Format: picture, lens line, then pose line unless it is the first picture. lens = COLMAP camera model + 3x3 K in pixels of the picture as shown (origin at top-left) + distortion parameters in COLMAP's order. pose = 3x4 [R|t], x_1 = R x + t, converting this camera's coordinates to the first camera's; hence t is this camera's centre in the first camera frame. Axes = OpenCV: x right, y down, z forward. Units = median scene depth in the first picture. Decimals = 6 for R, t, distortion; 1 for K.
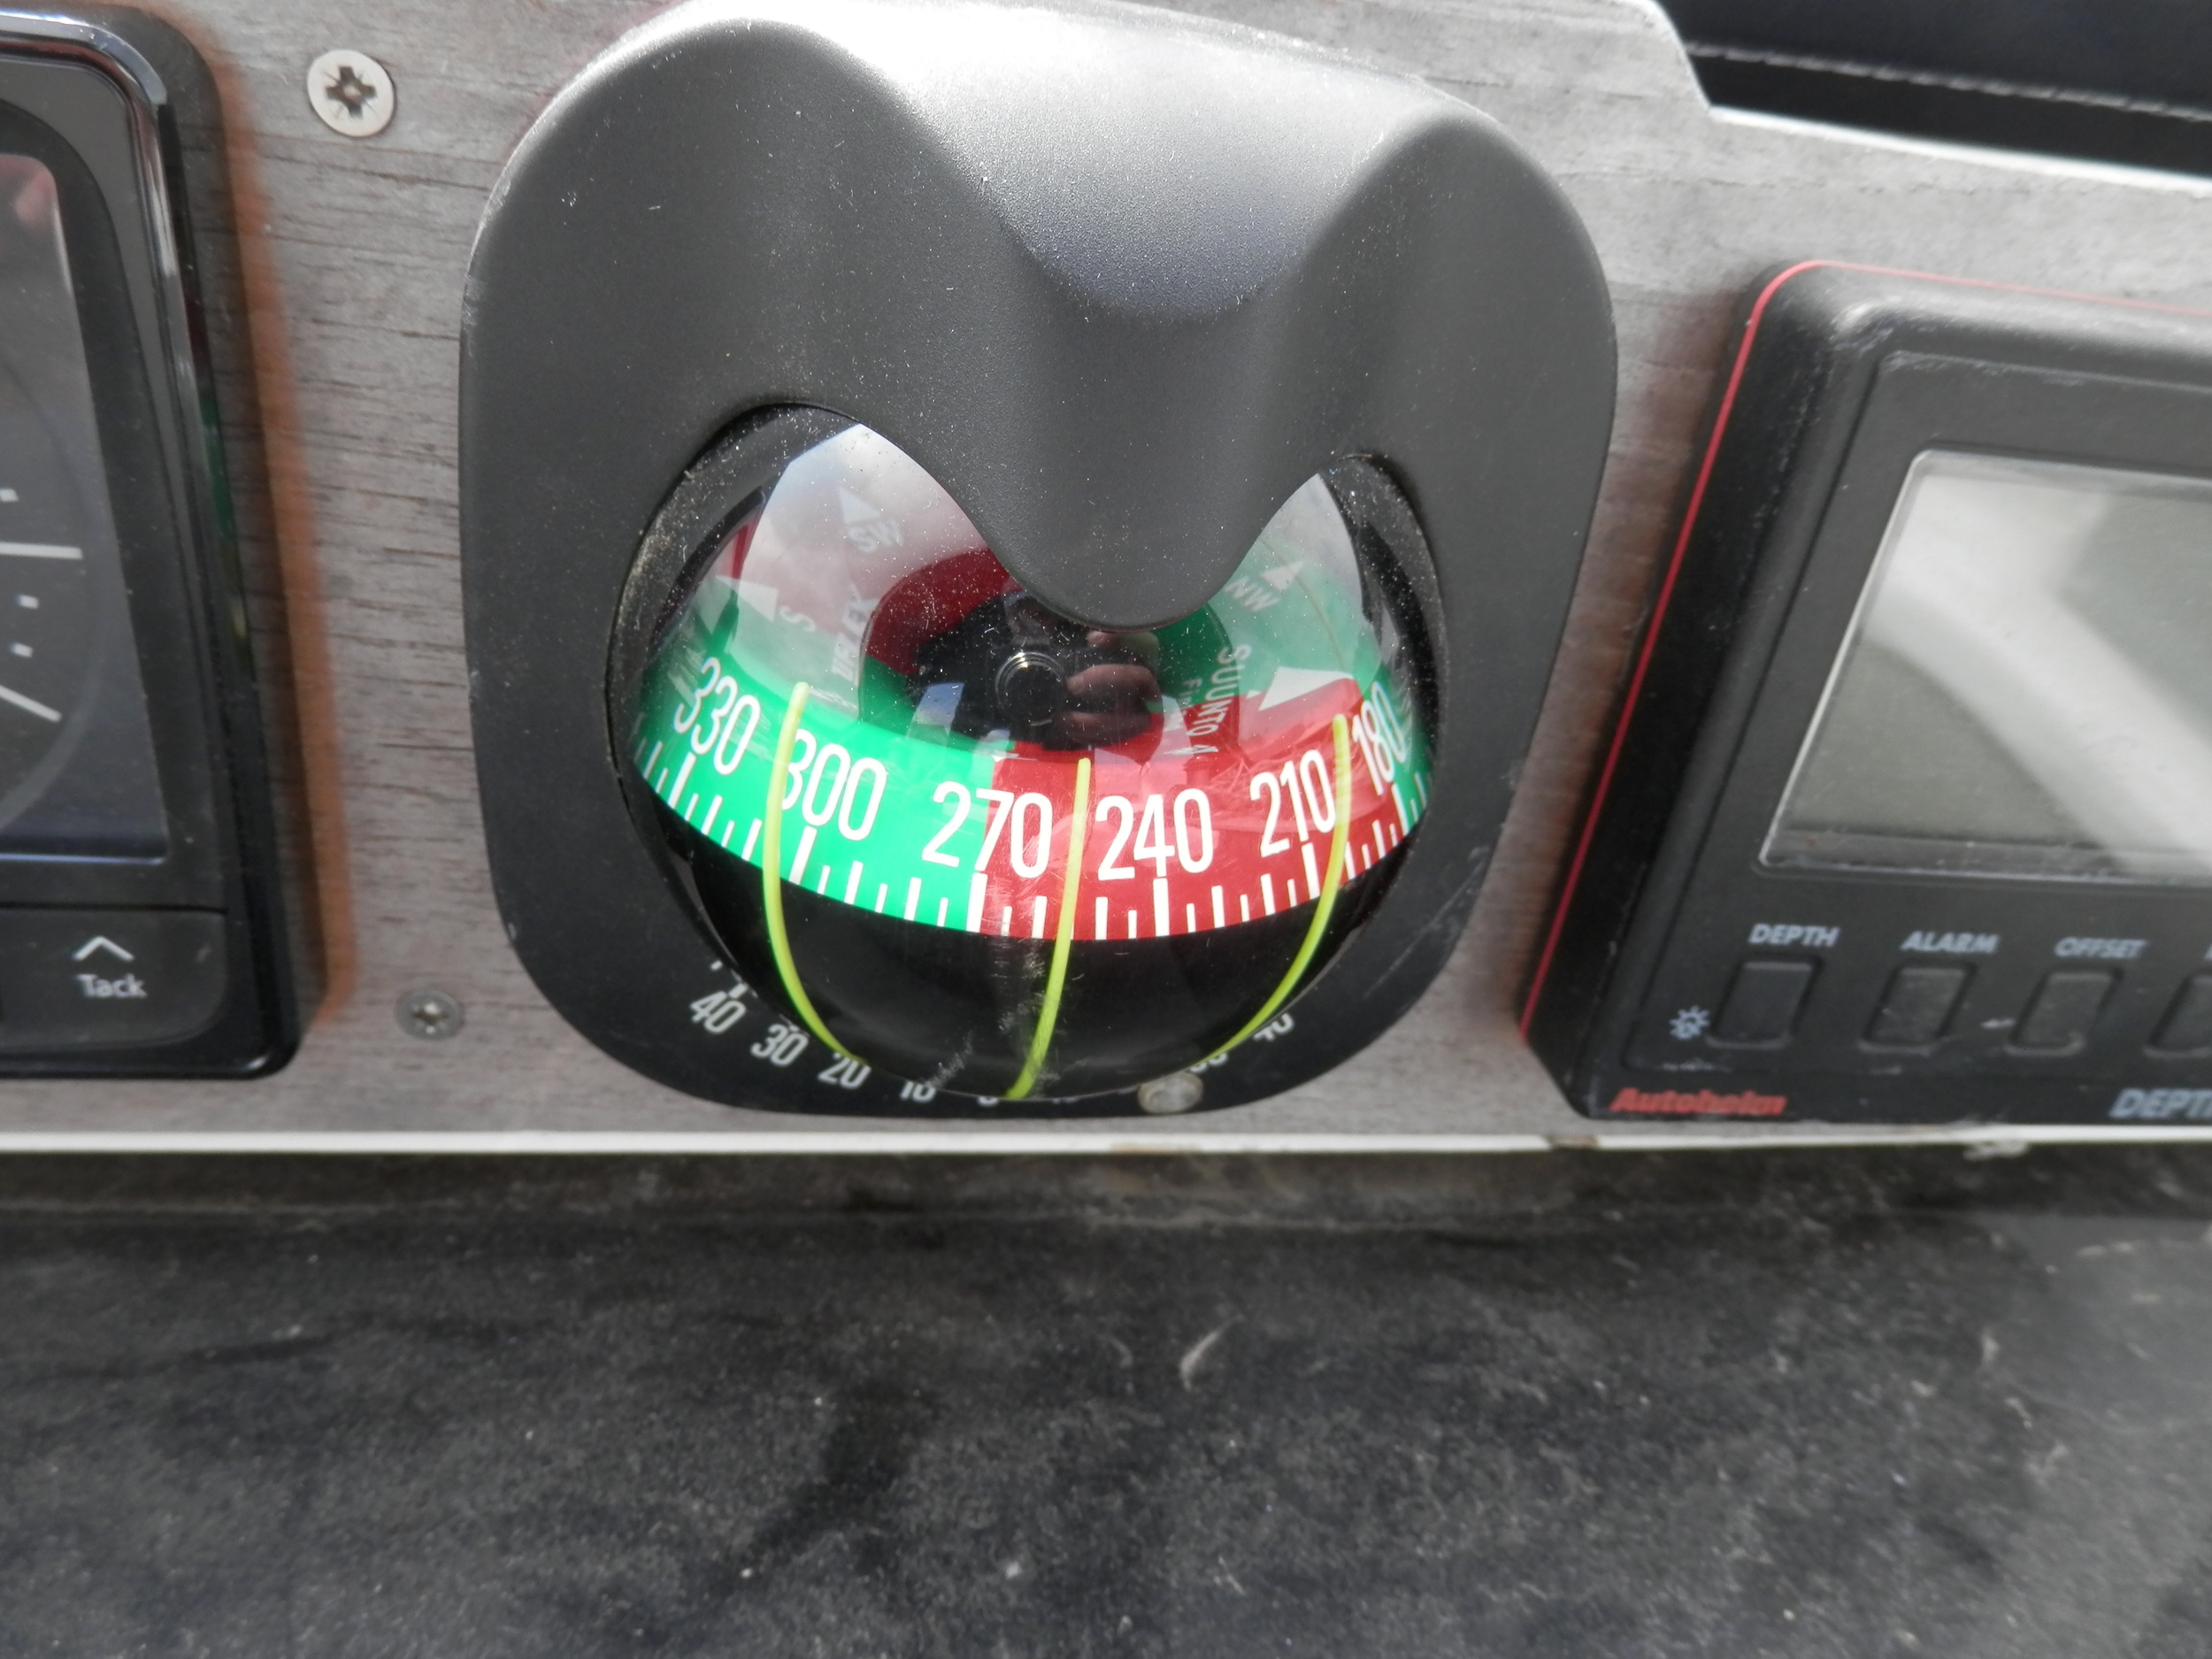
lens RADIAL K [[1636.2, 0, 1108.7], [0, 1636.2, 838.7], [0, 0, 1]] dist [0.000454, 0.002620]
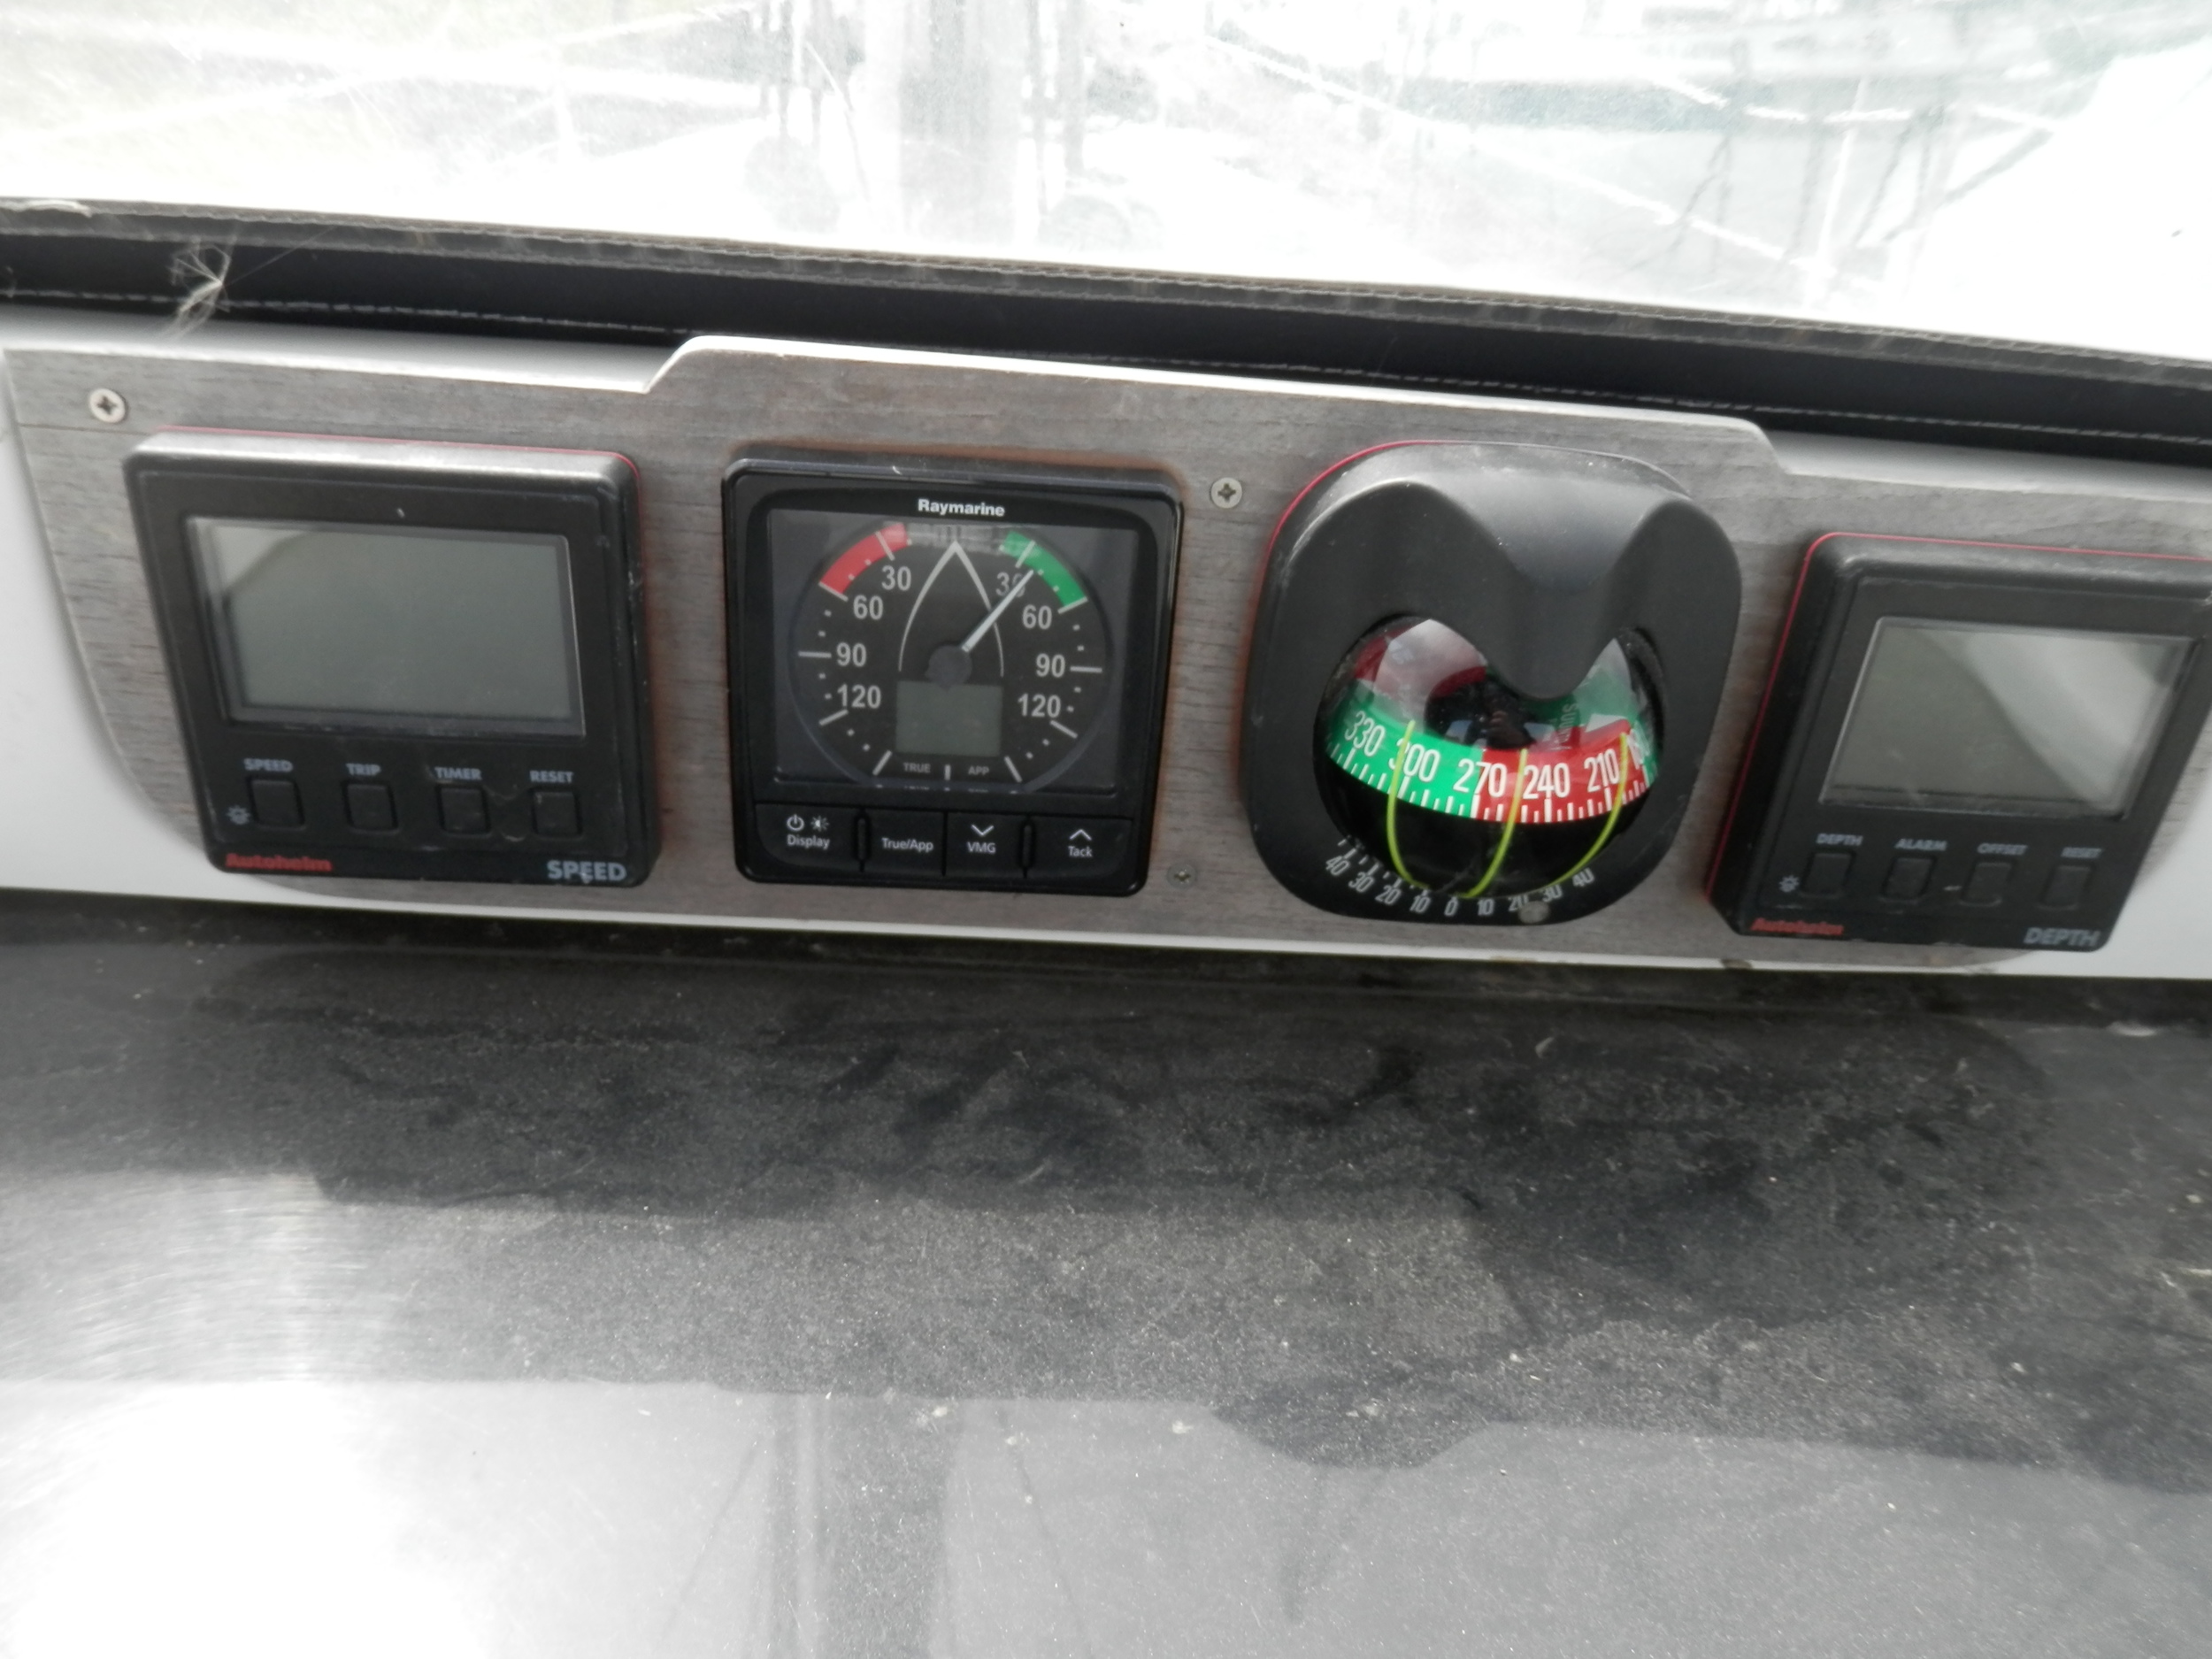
lens RADIAL K [[1618.0, 0, 1122.6], [0, 1618.0, 830.4], [0, 0, 1]] dist [0.001708, 0.006205]
pose [[0.992818, 0.002789, -0.119606, -0.241743], [-0.006645, 0.999471, -0.031847, 0.118867], [0.119454, 0.032413, 0.992311, -1.155831]]
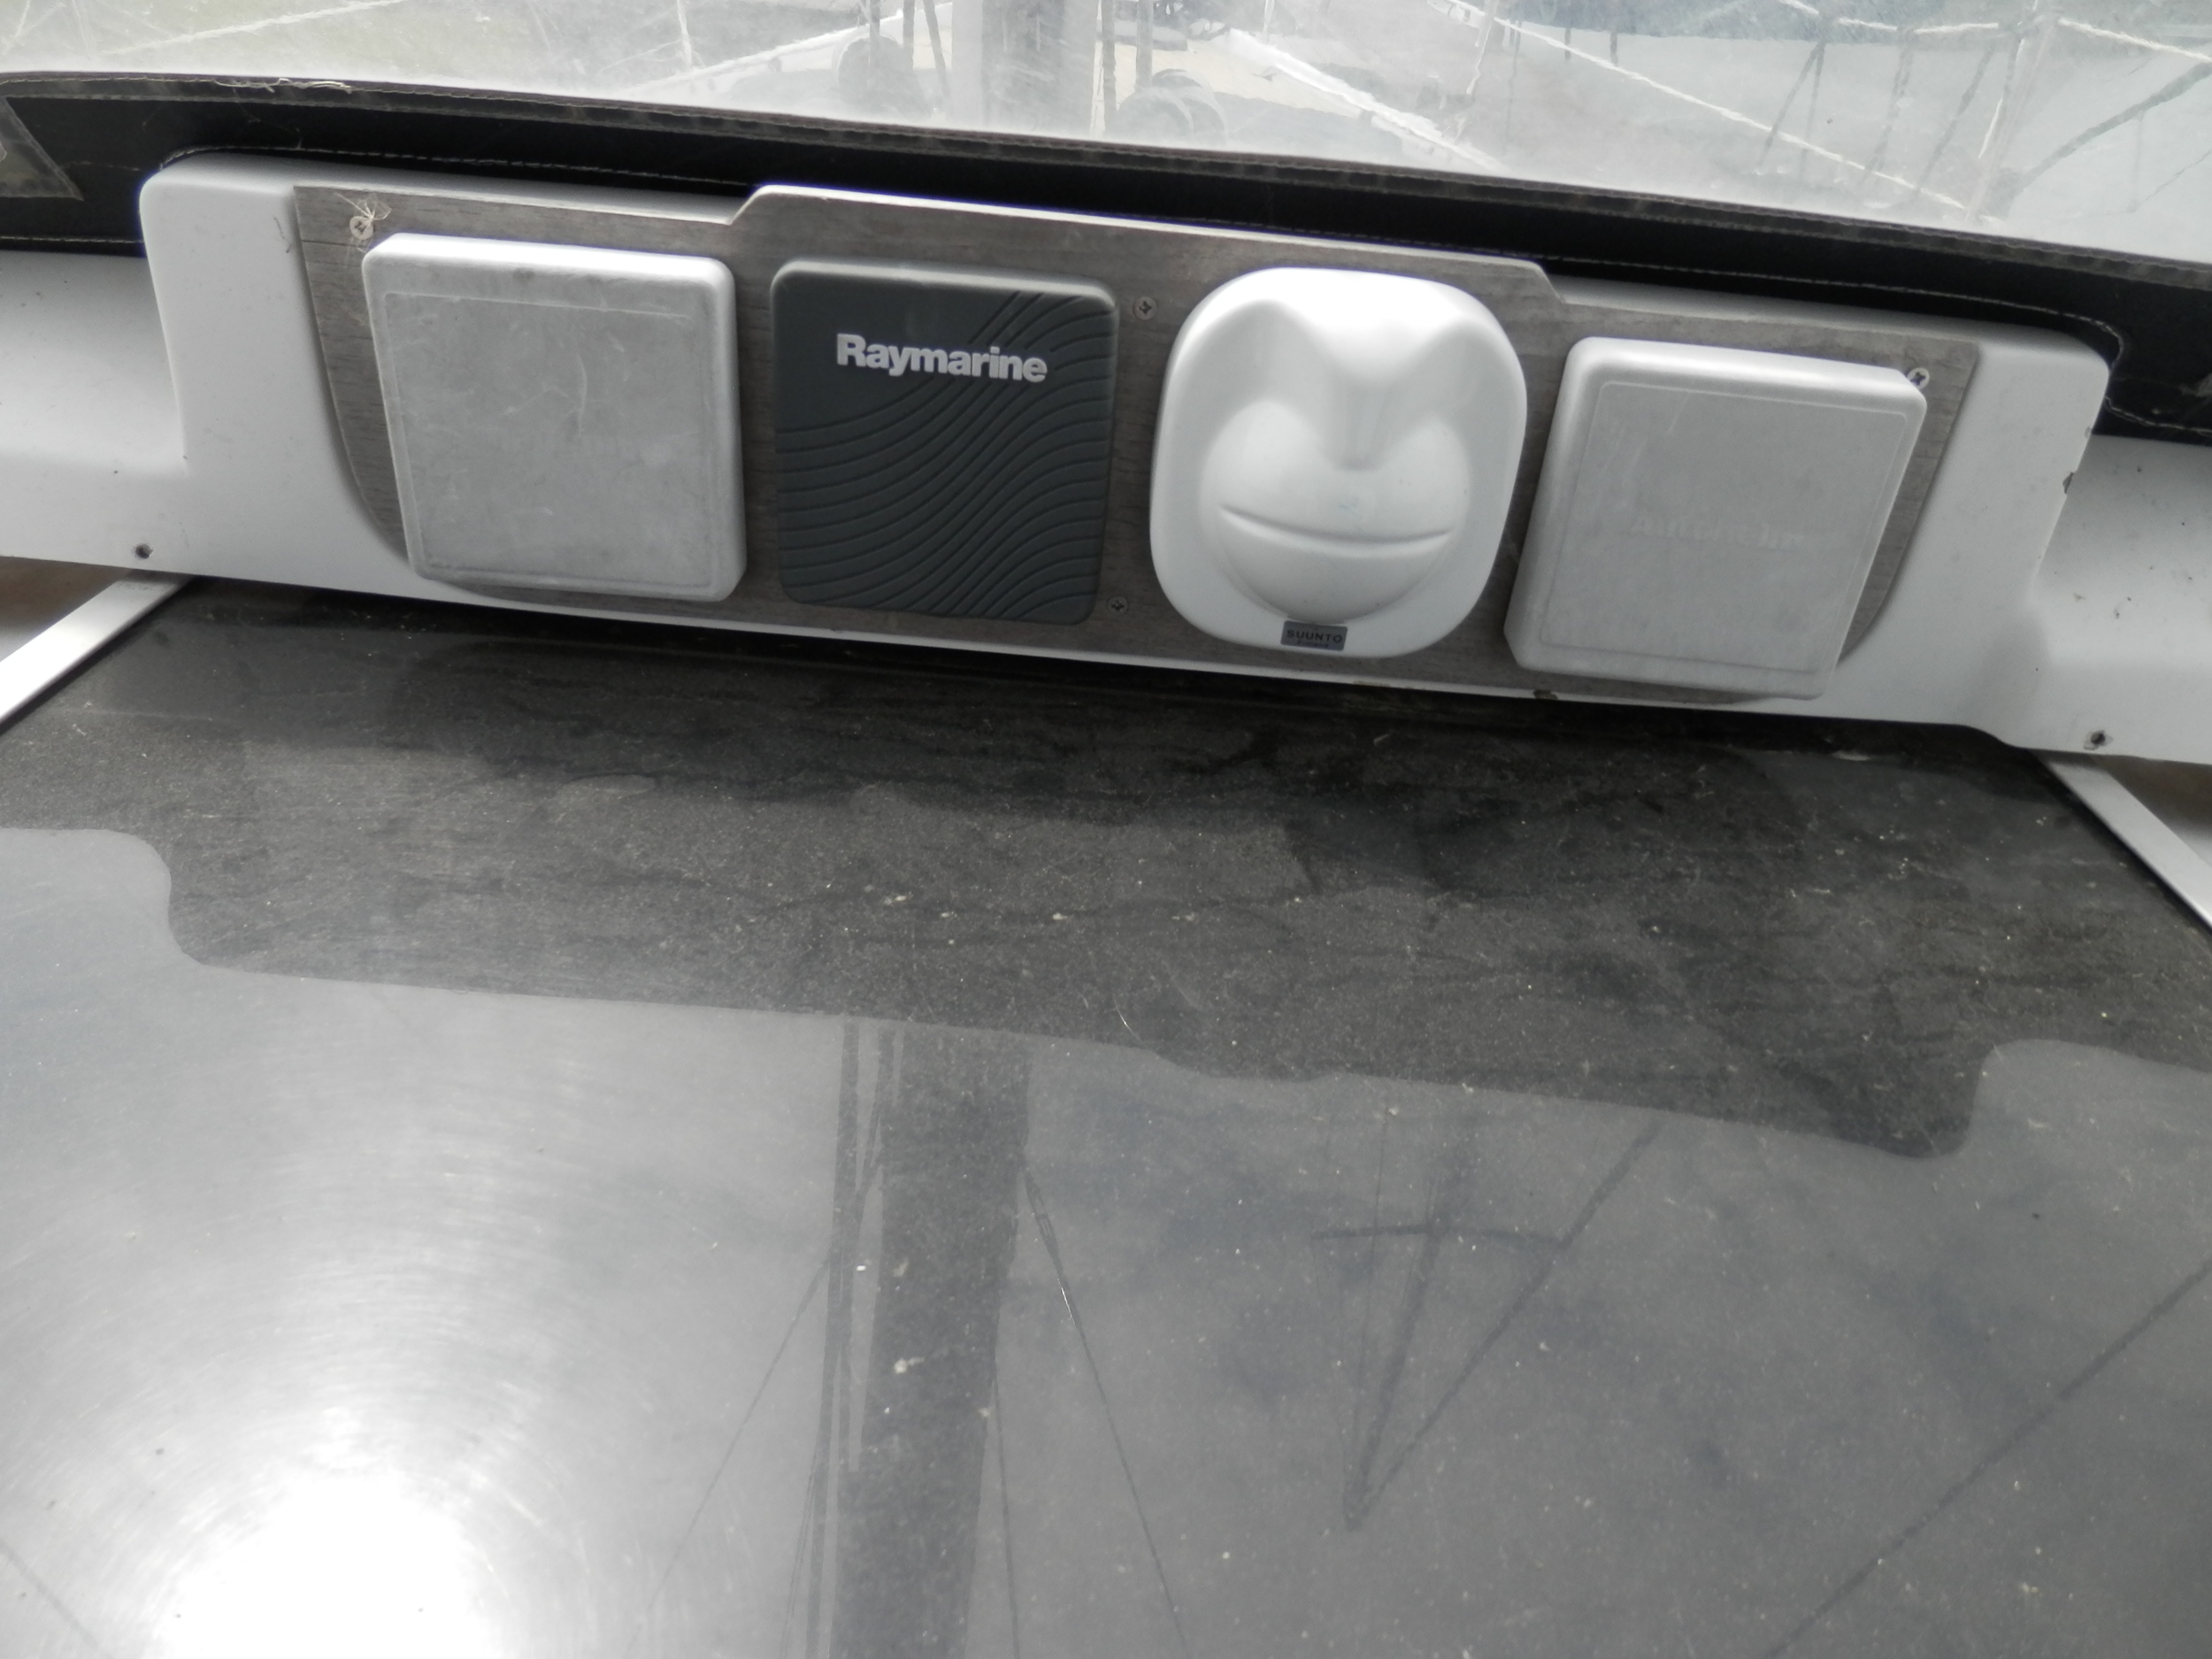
lens RADIAL K [[1601.0, 0, 1117.2], [0, 1601.0, 825.3], [0, 0, 1]] dist [0.001341, 0.000892]
pose [[0.983179, 0.046196, -0.176708, 0.106475], [-0.043566, 0.998875, 0.018734, 0.452193], [0.177374, -0.010721, 0.984085, -1.835491]]
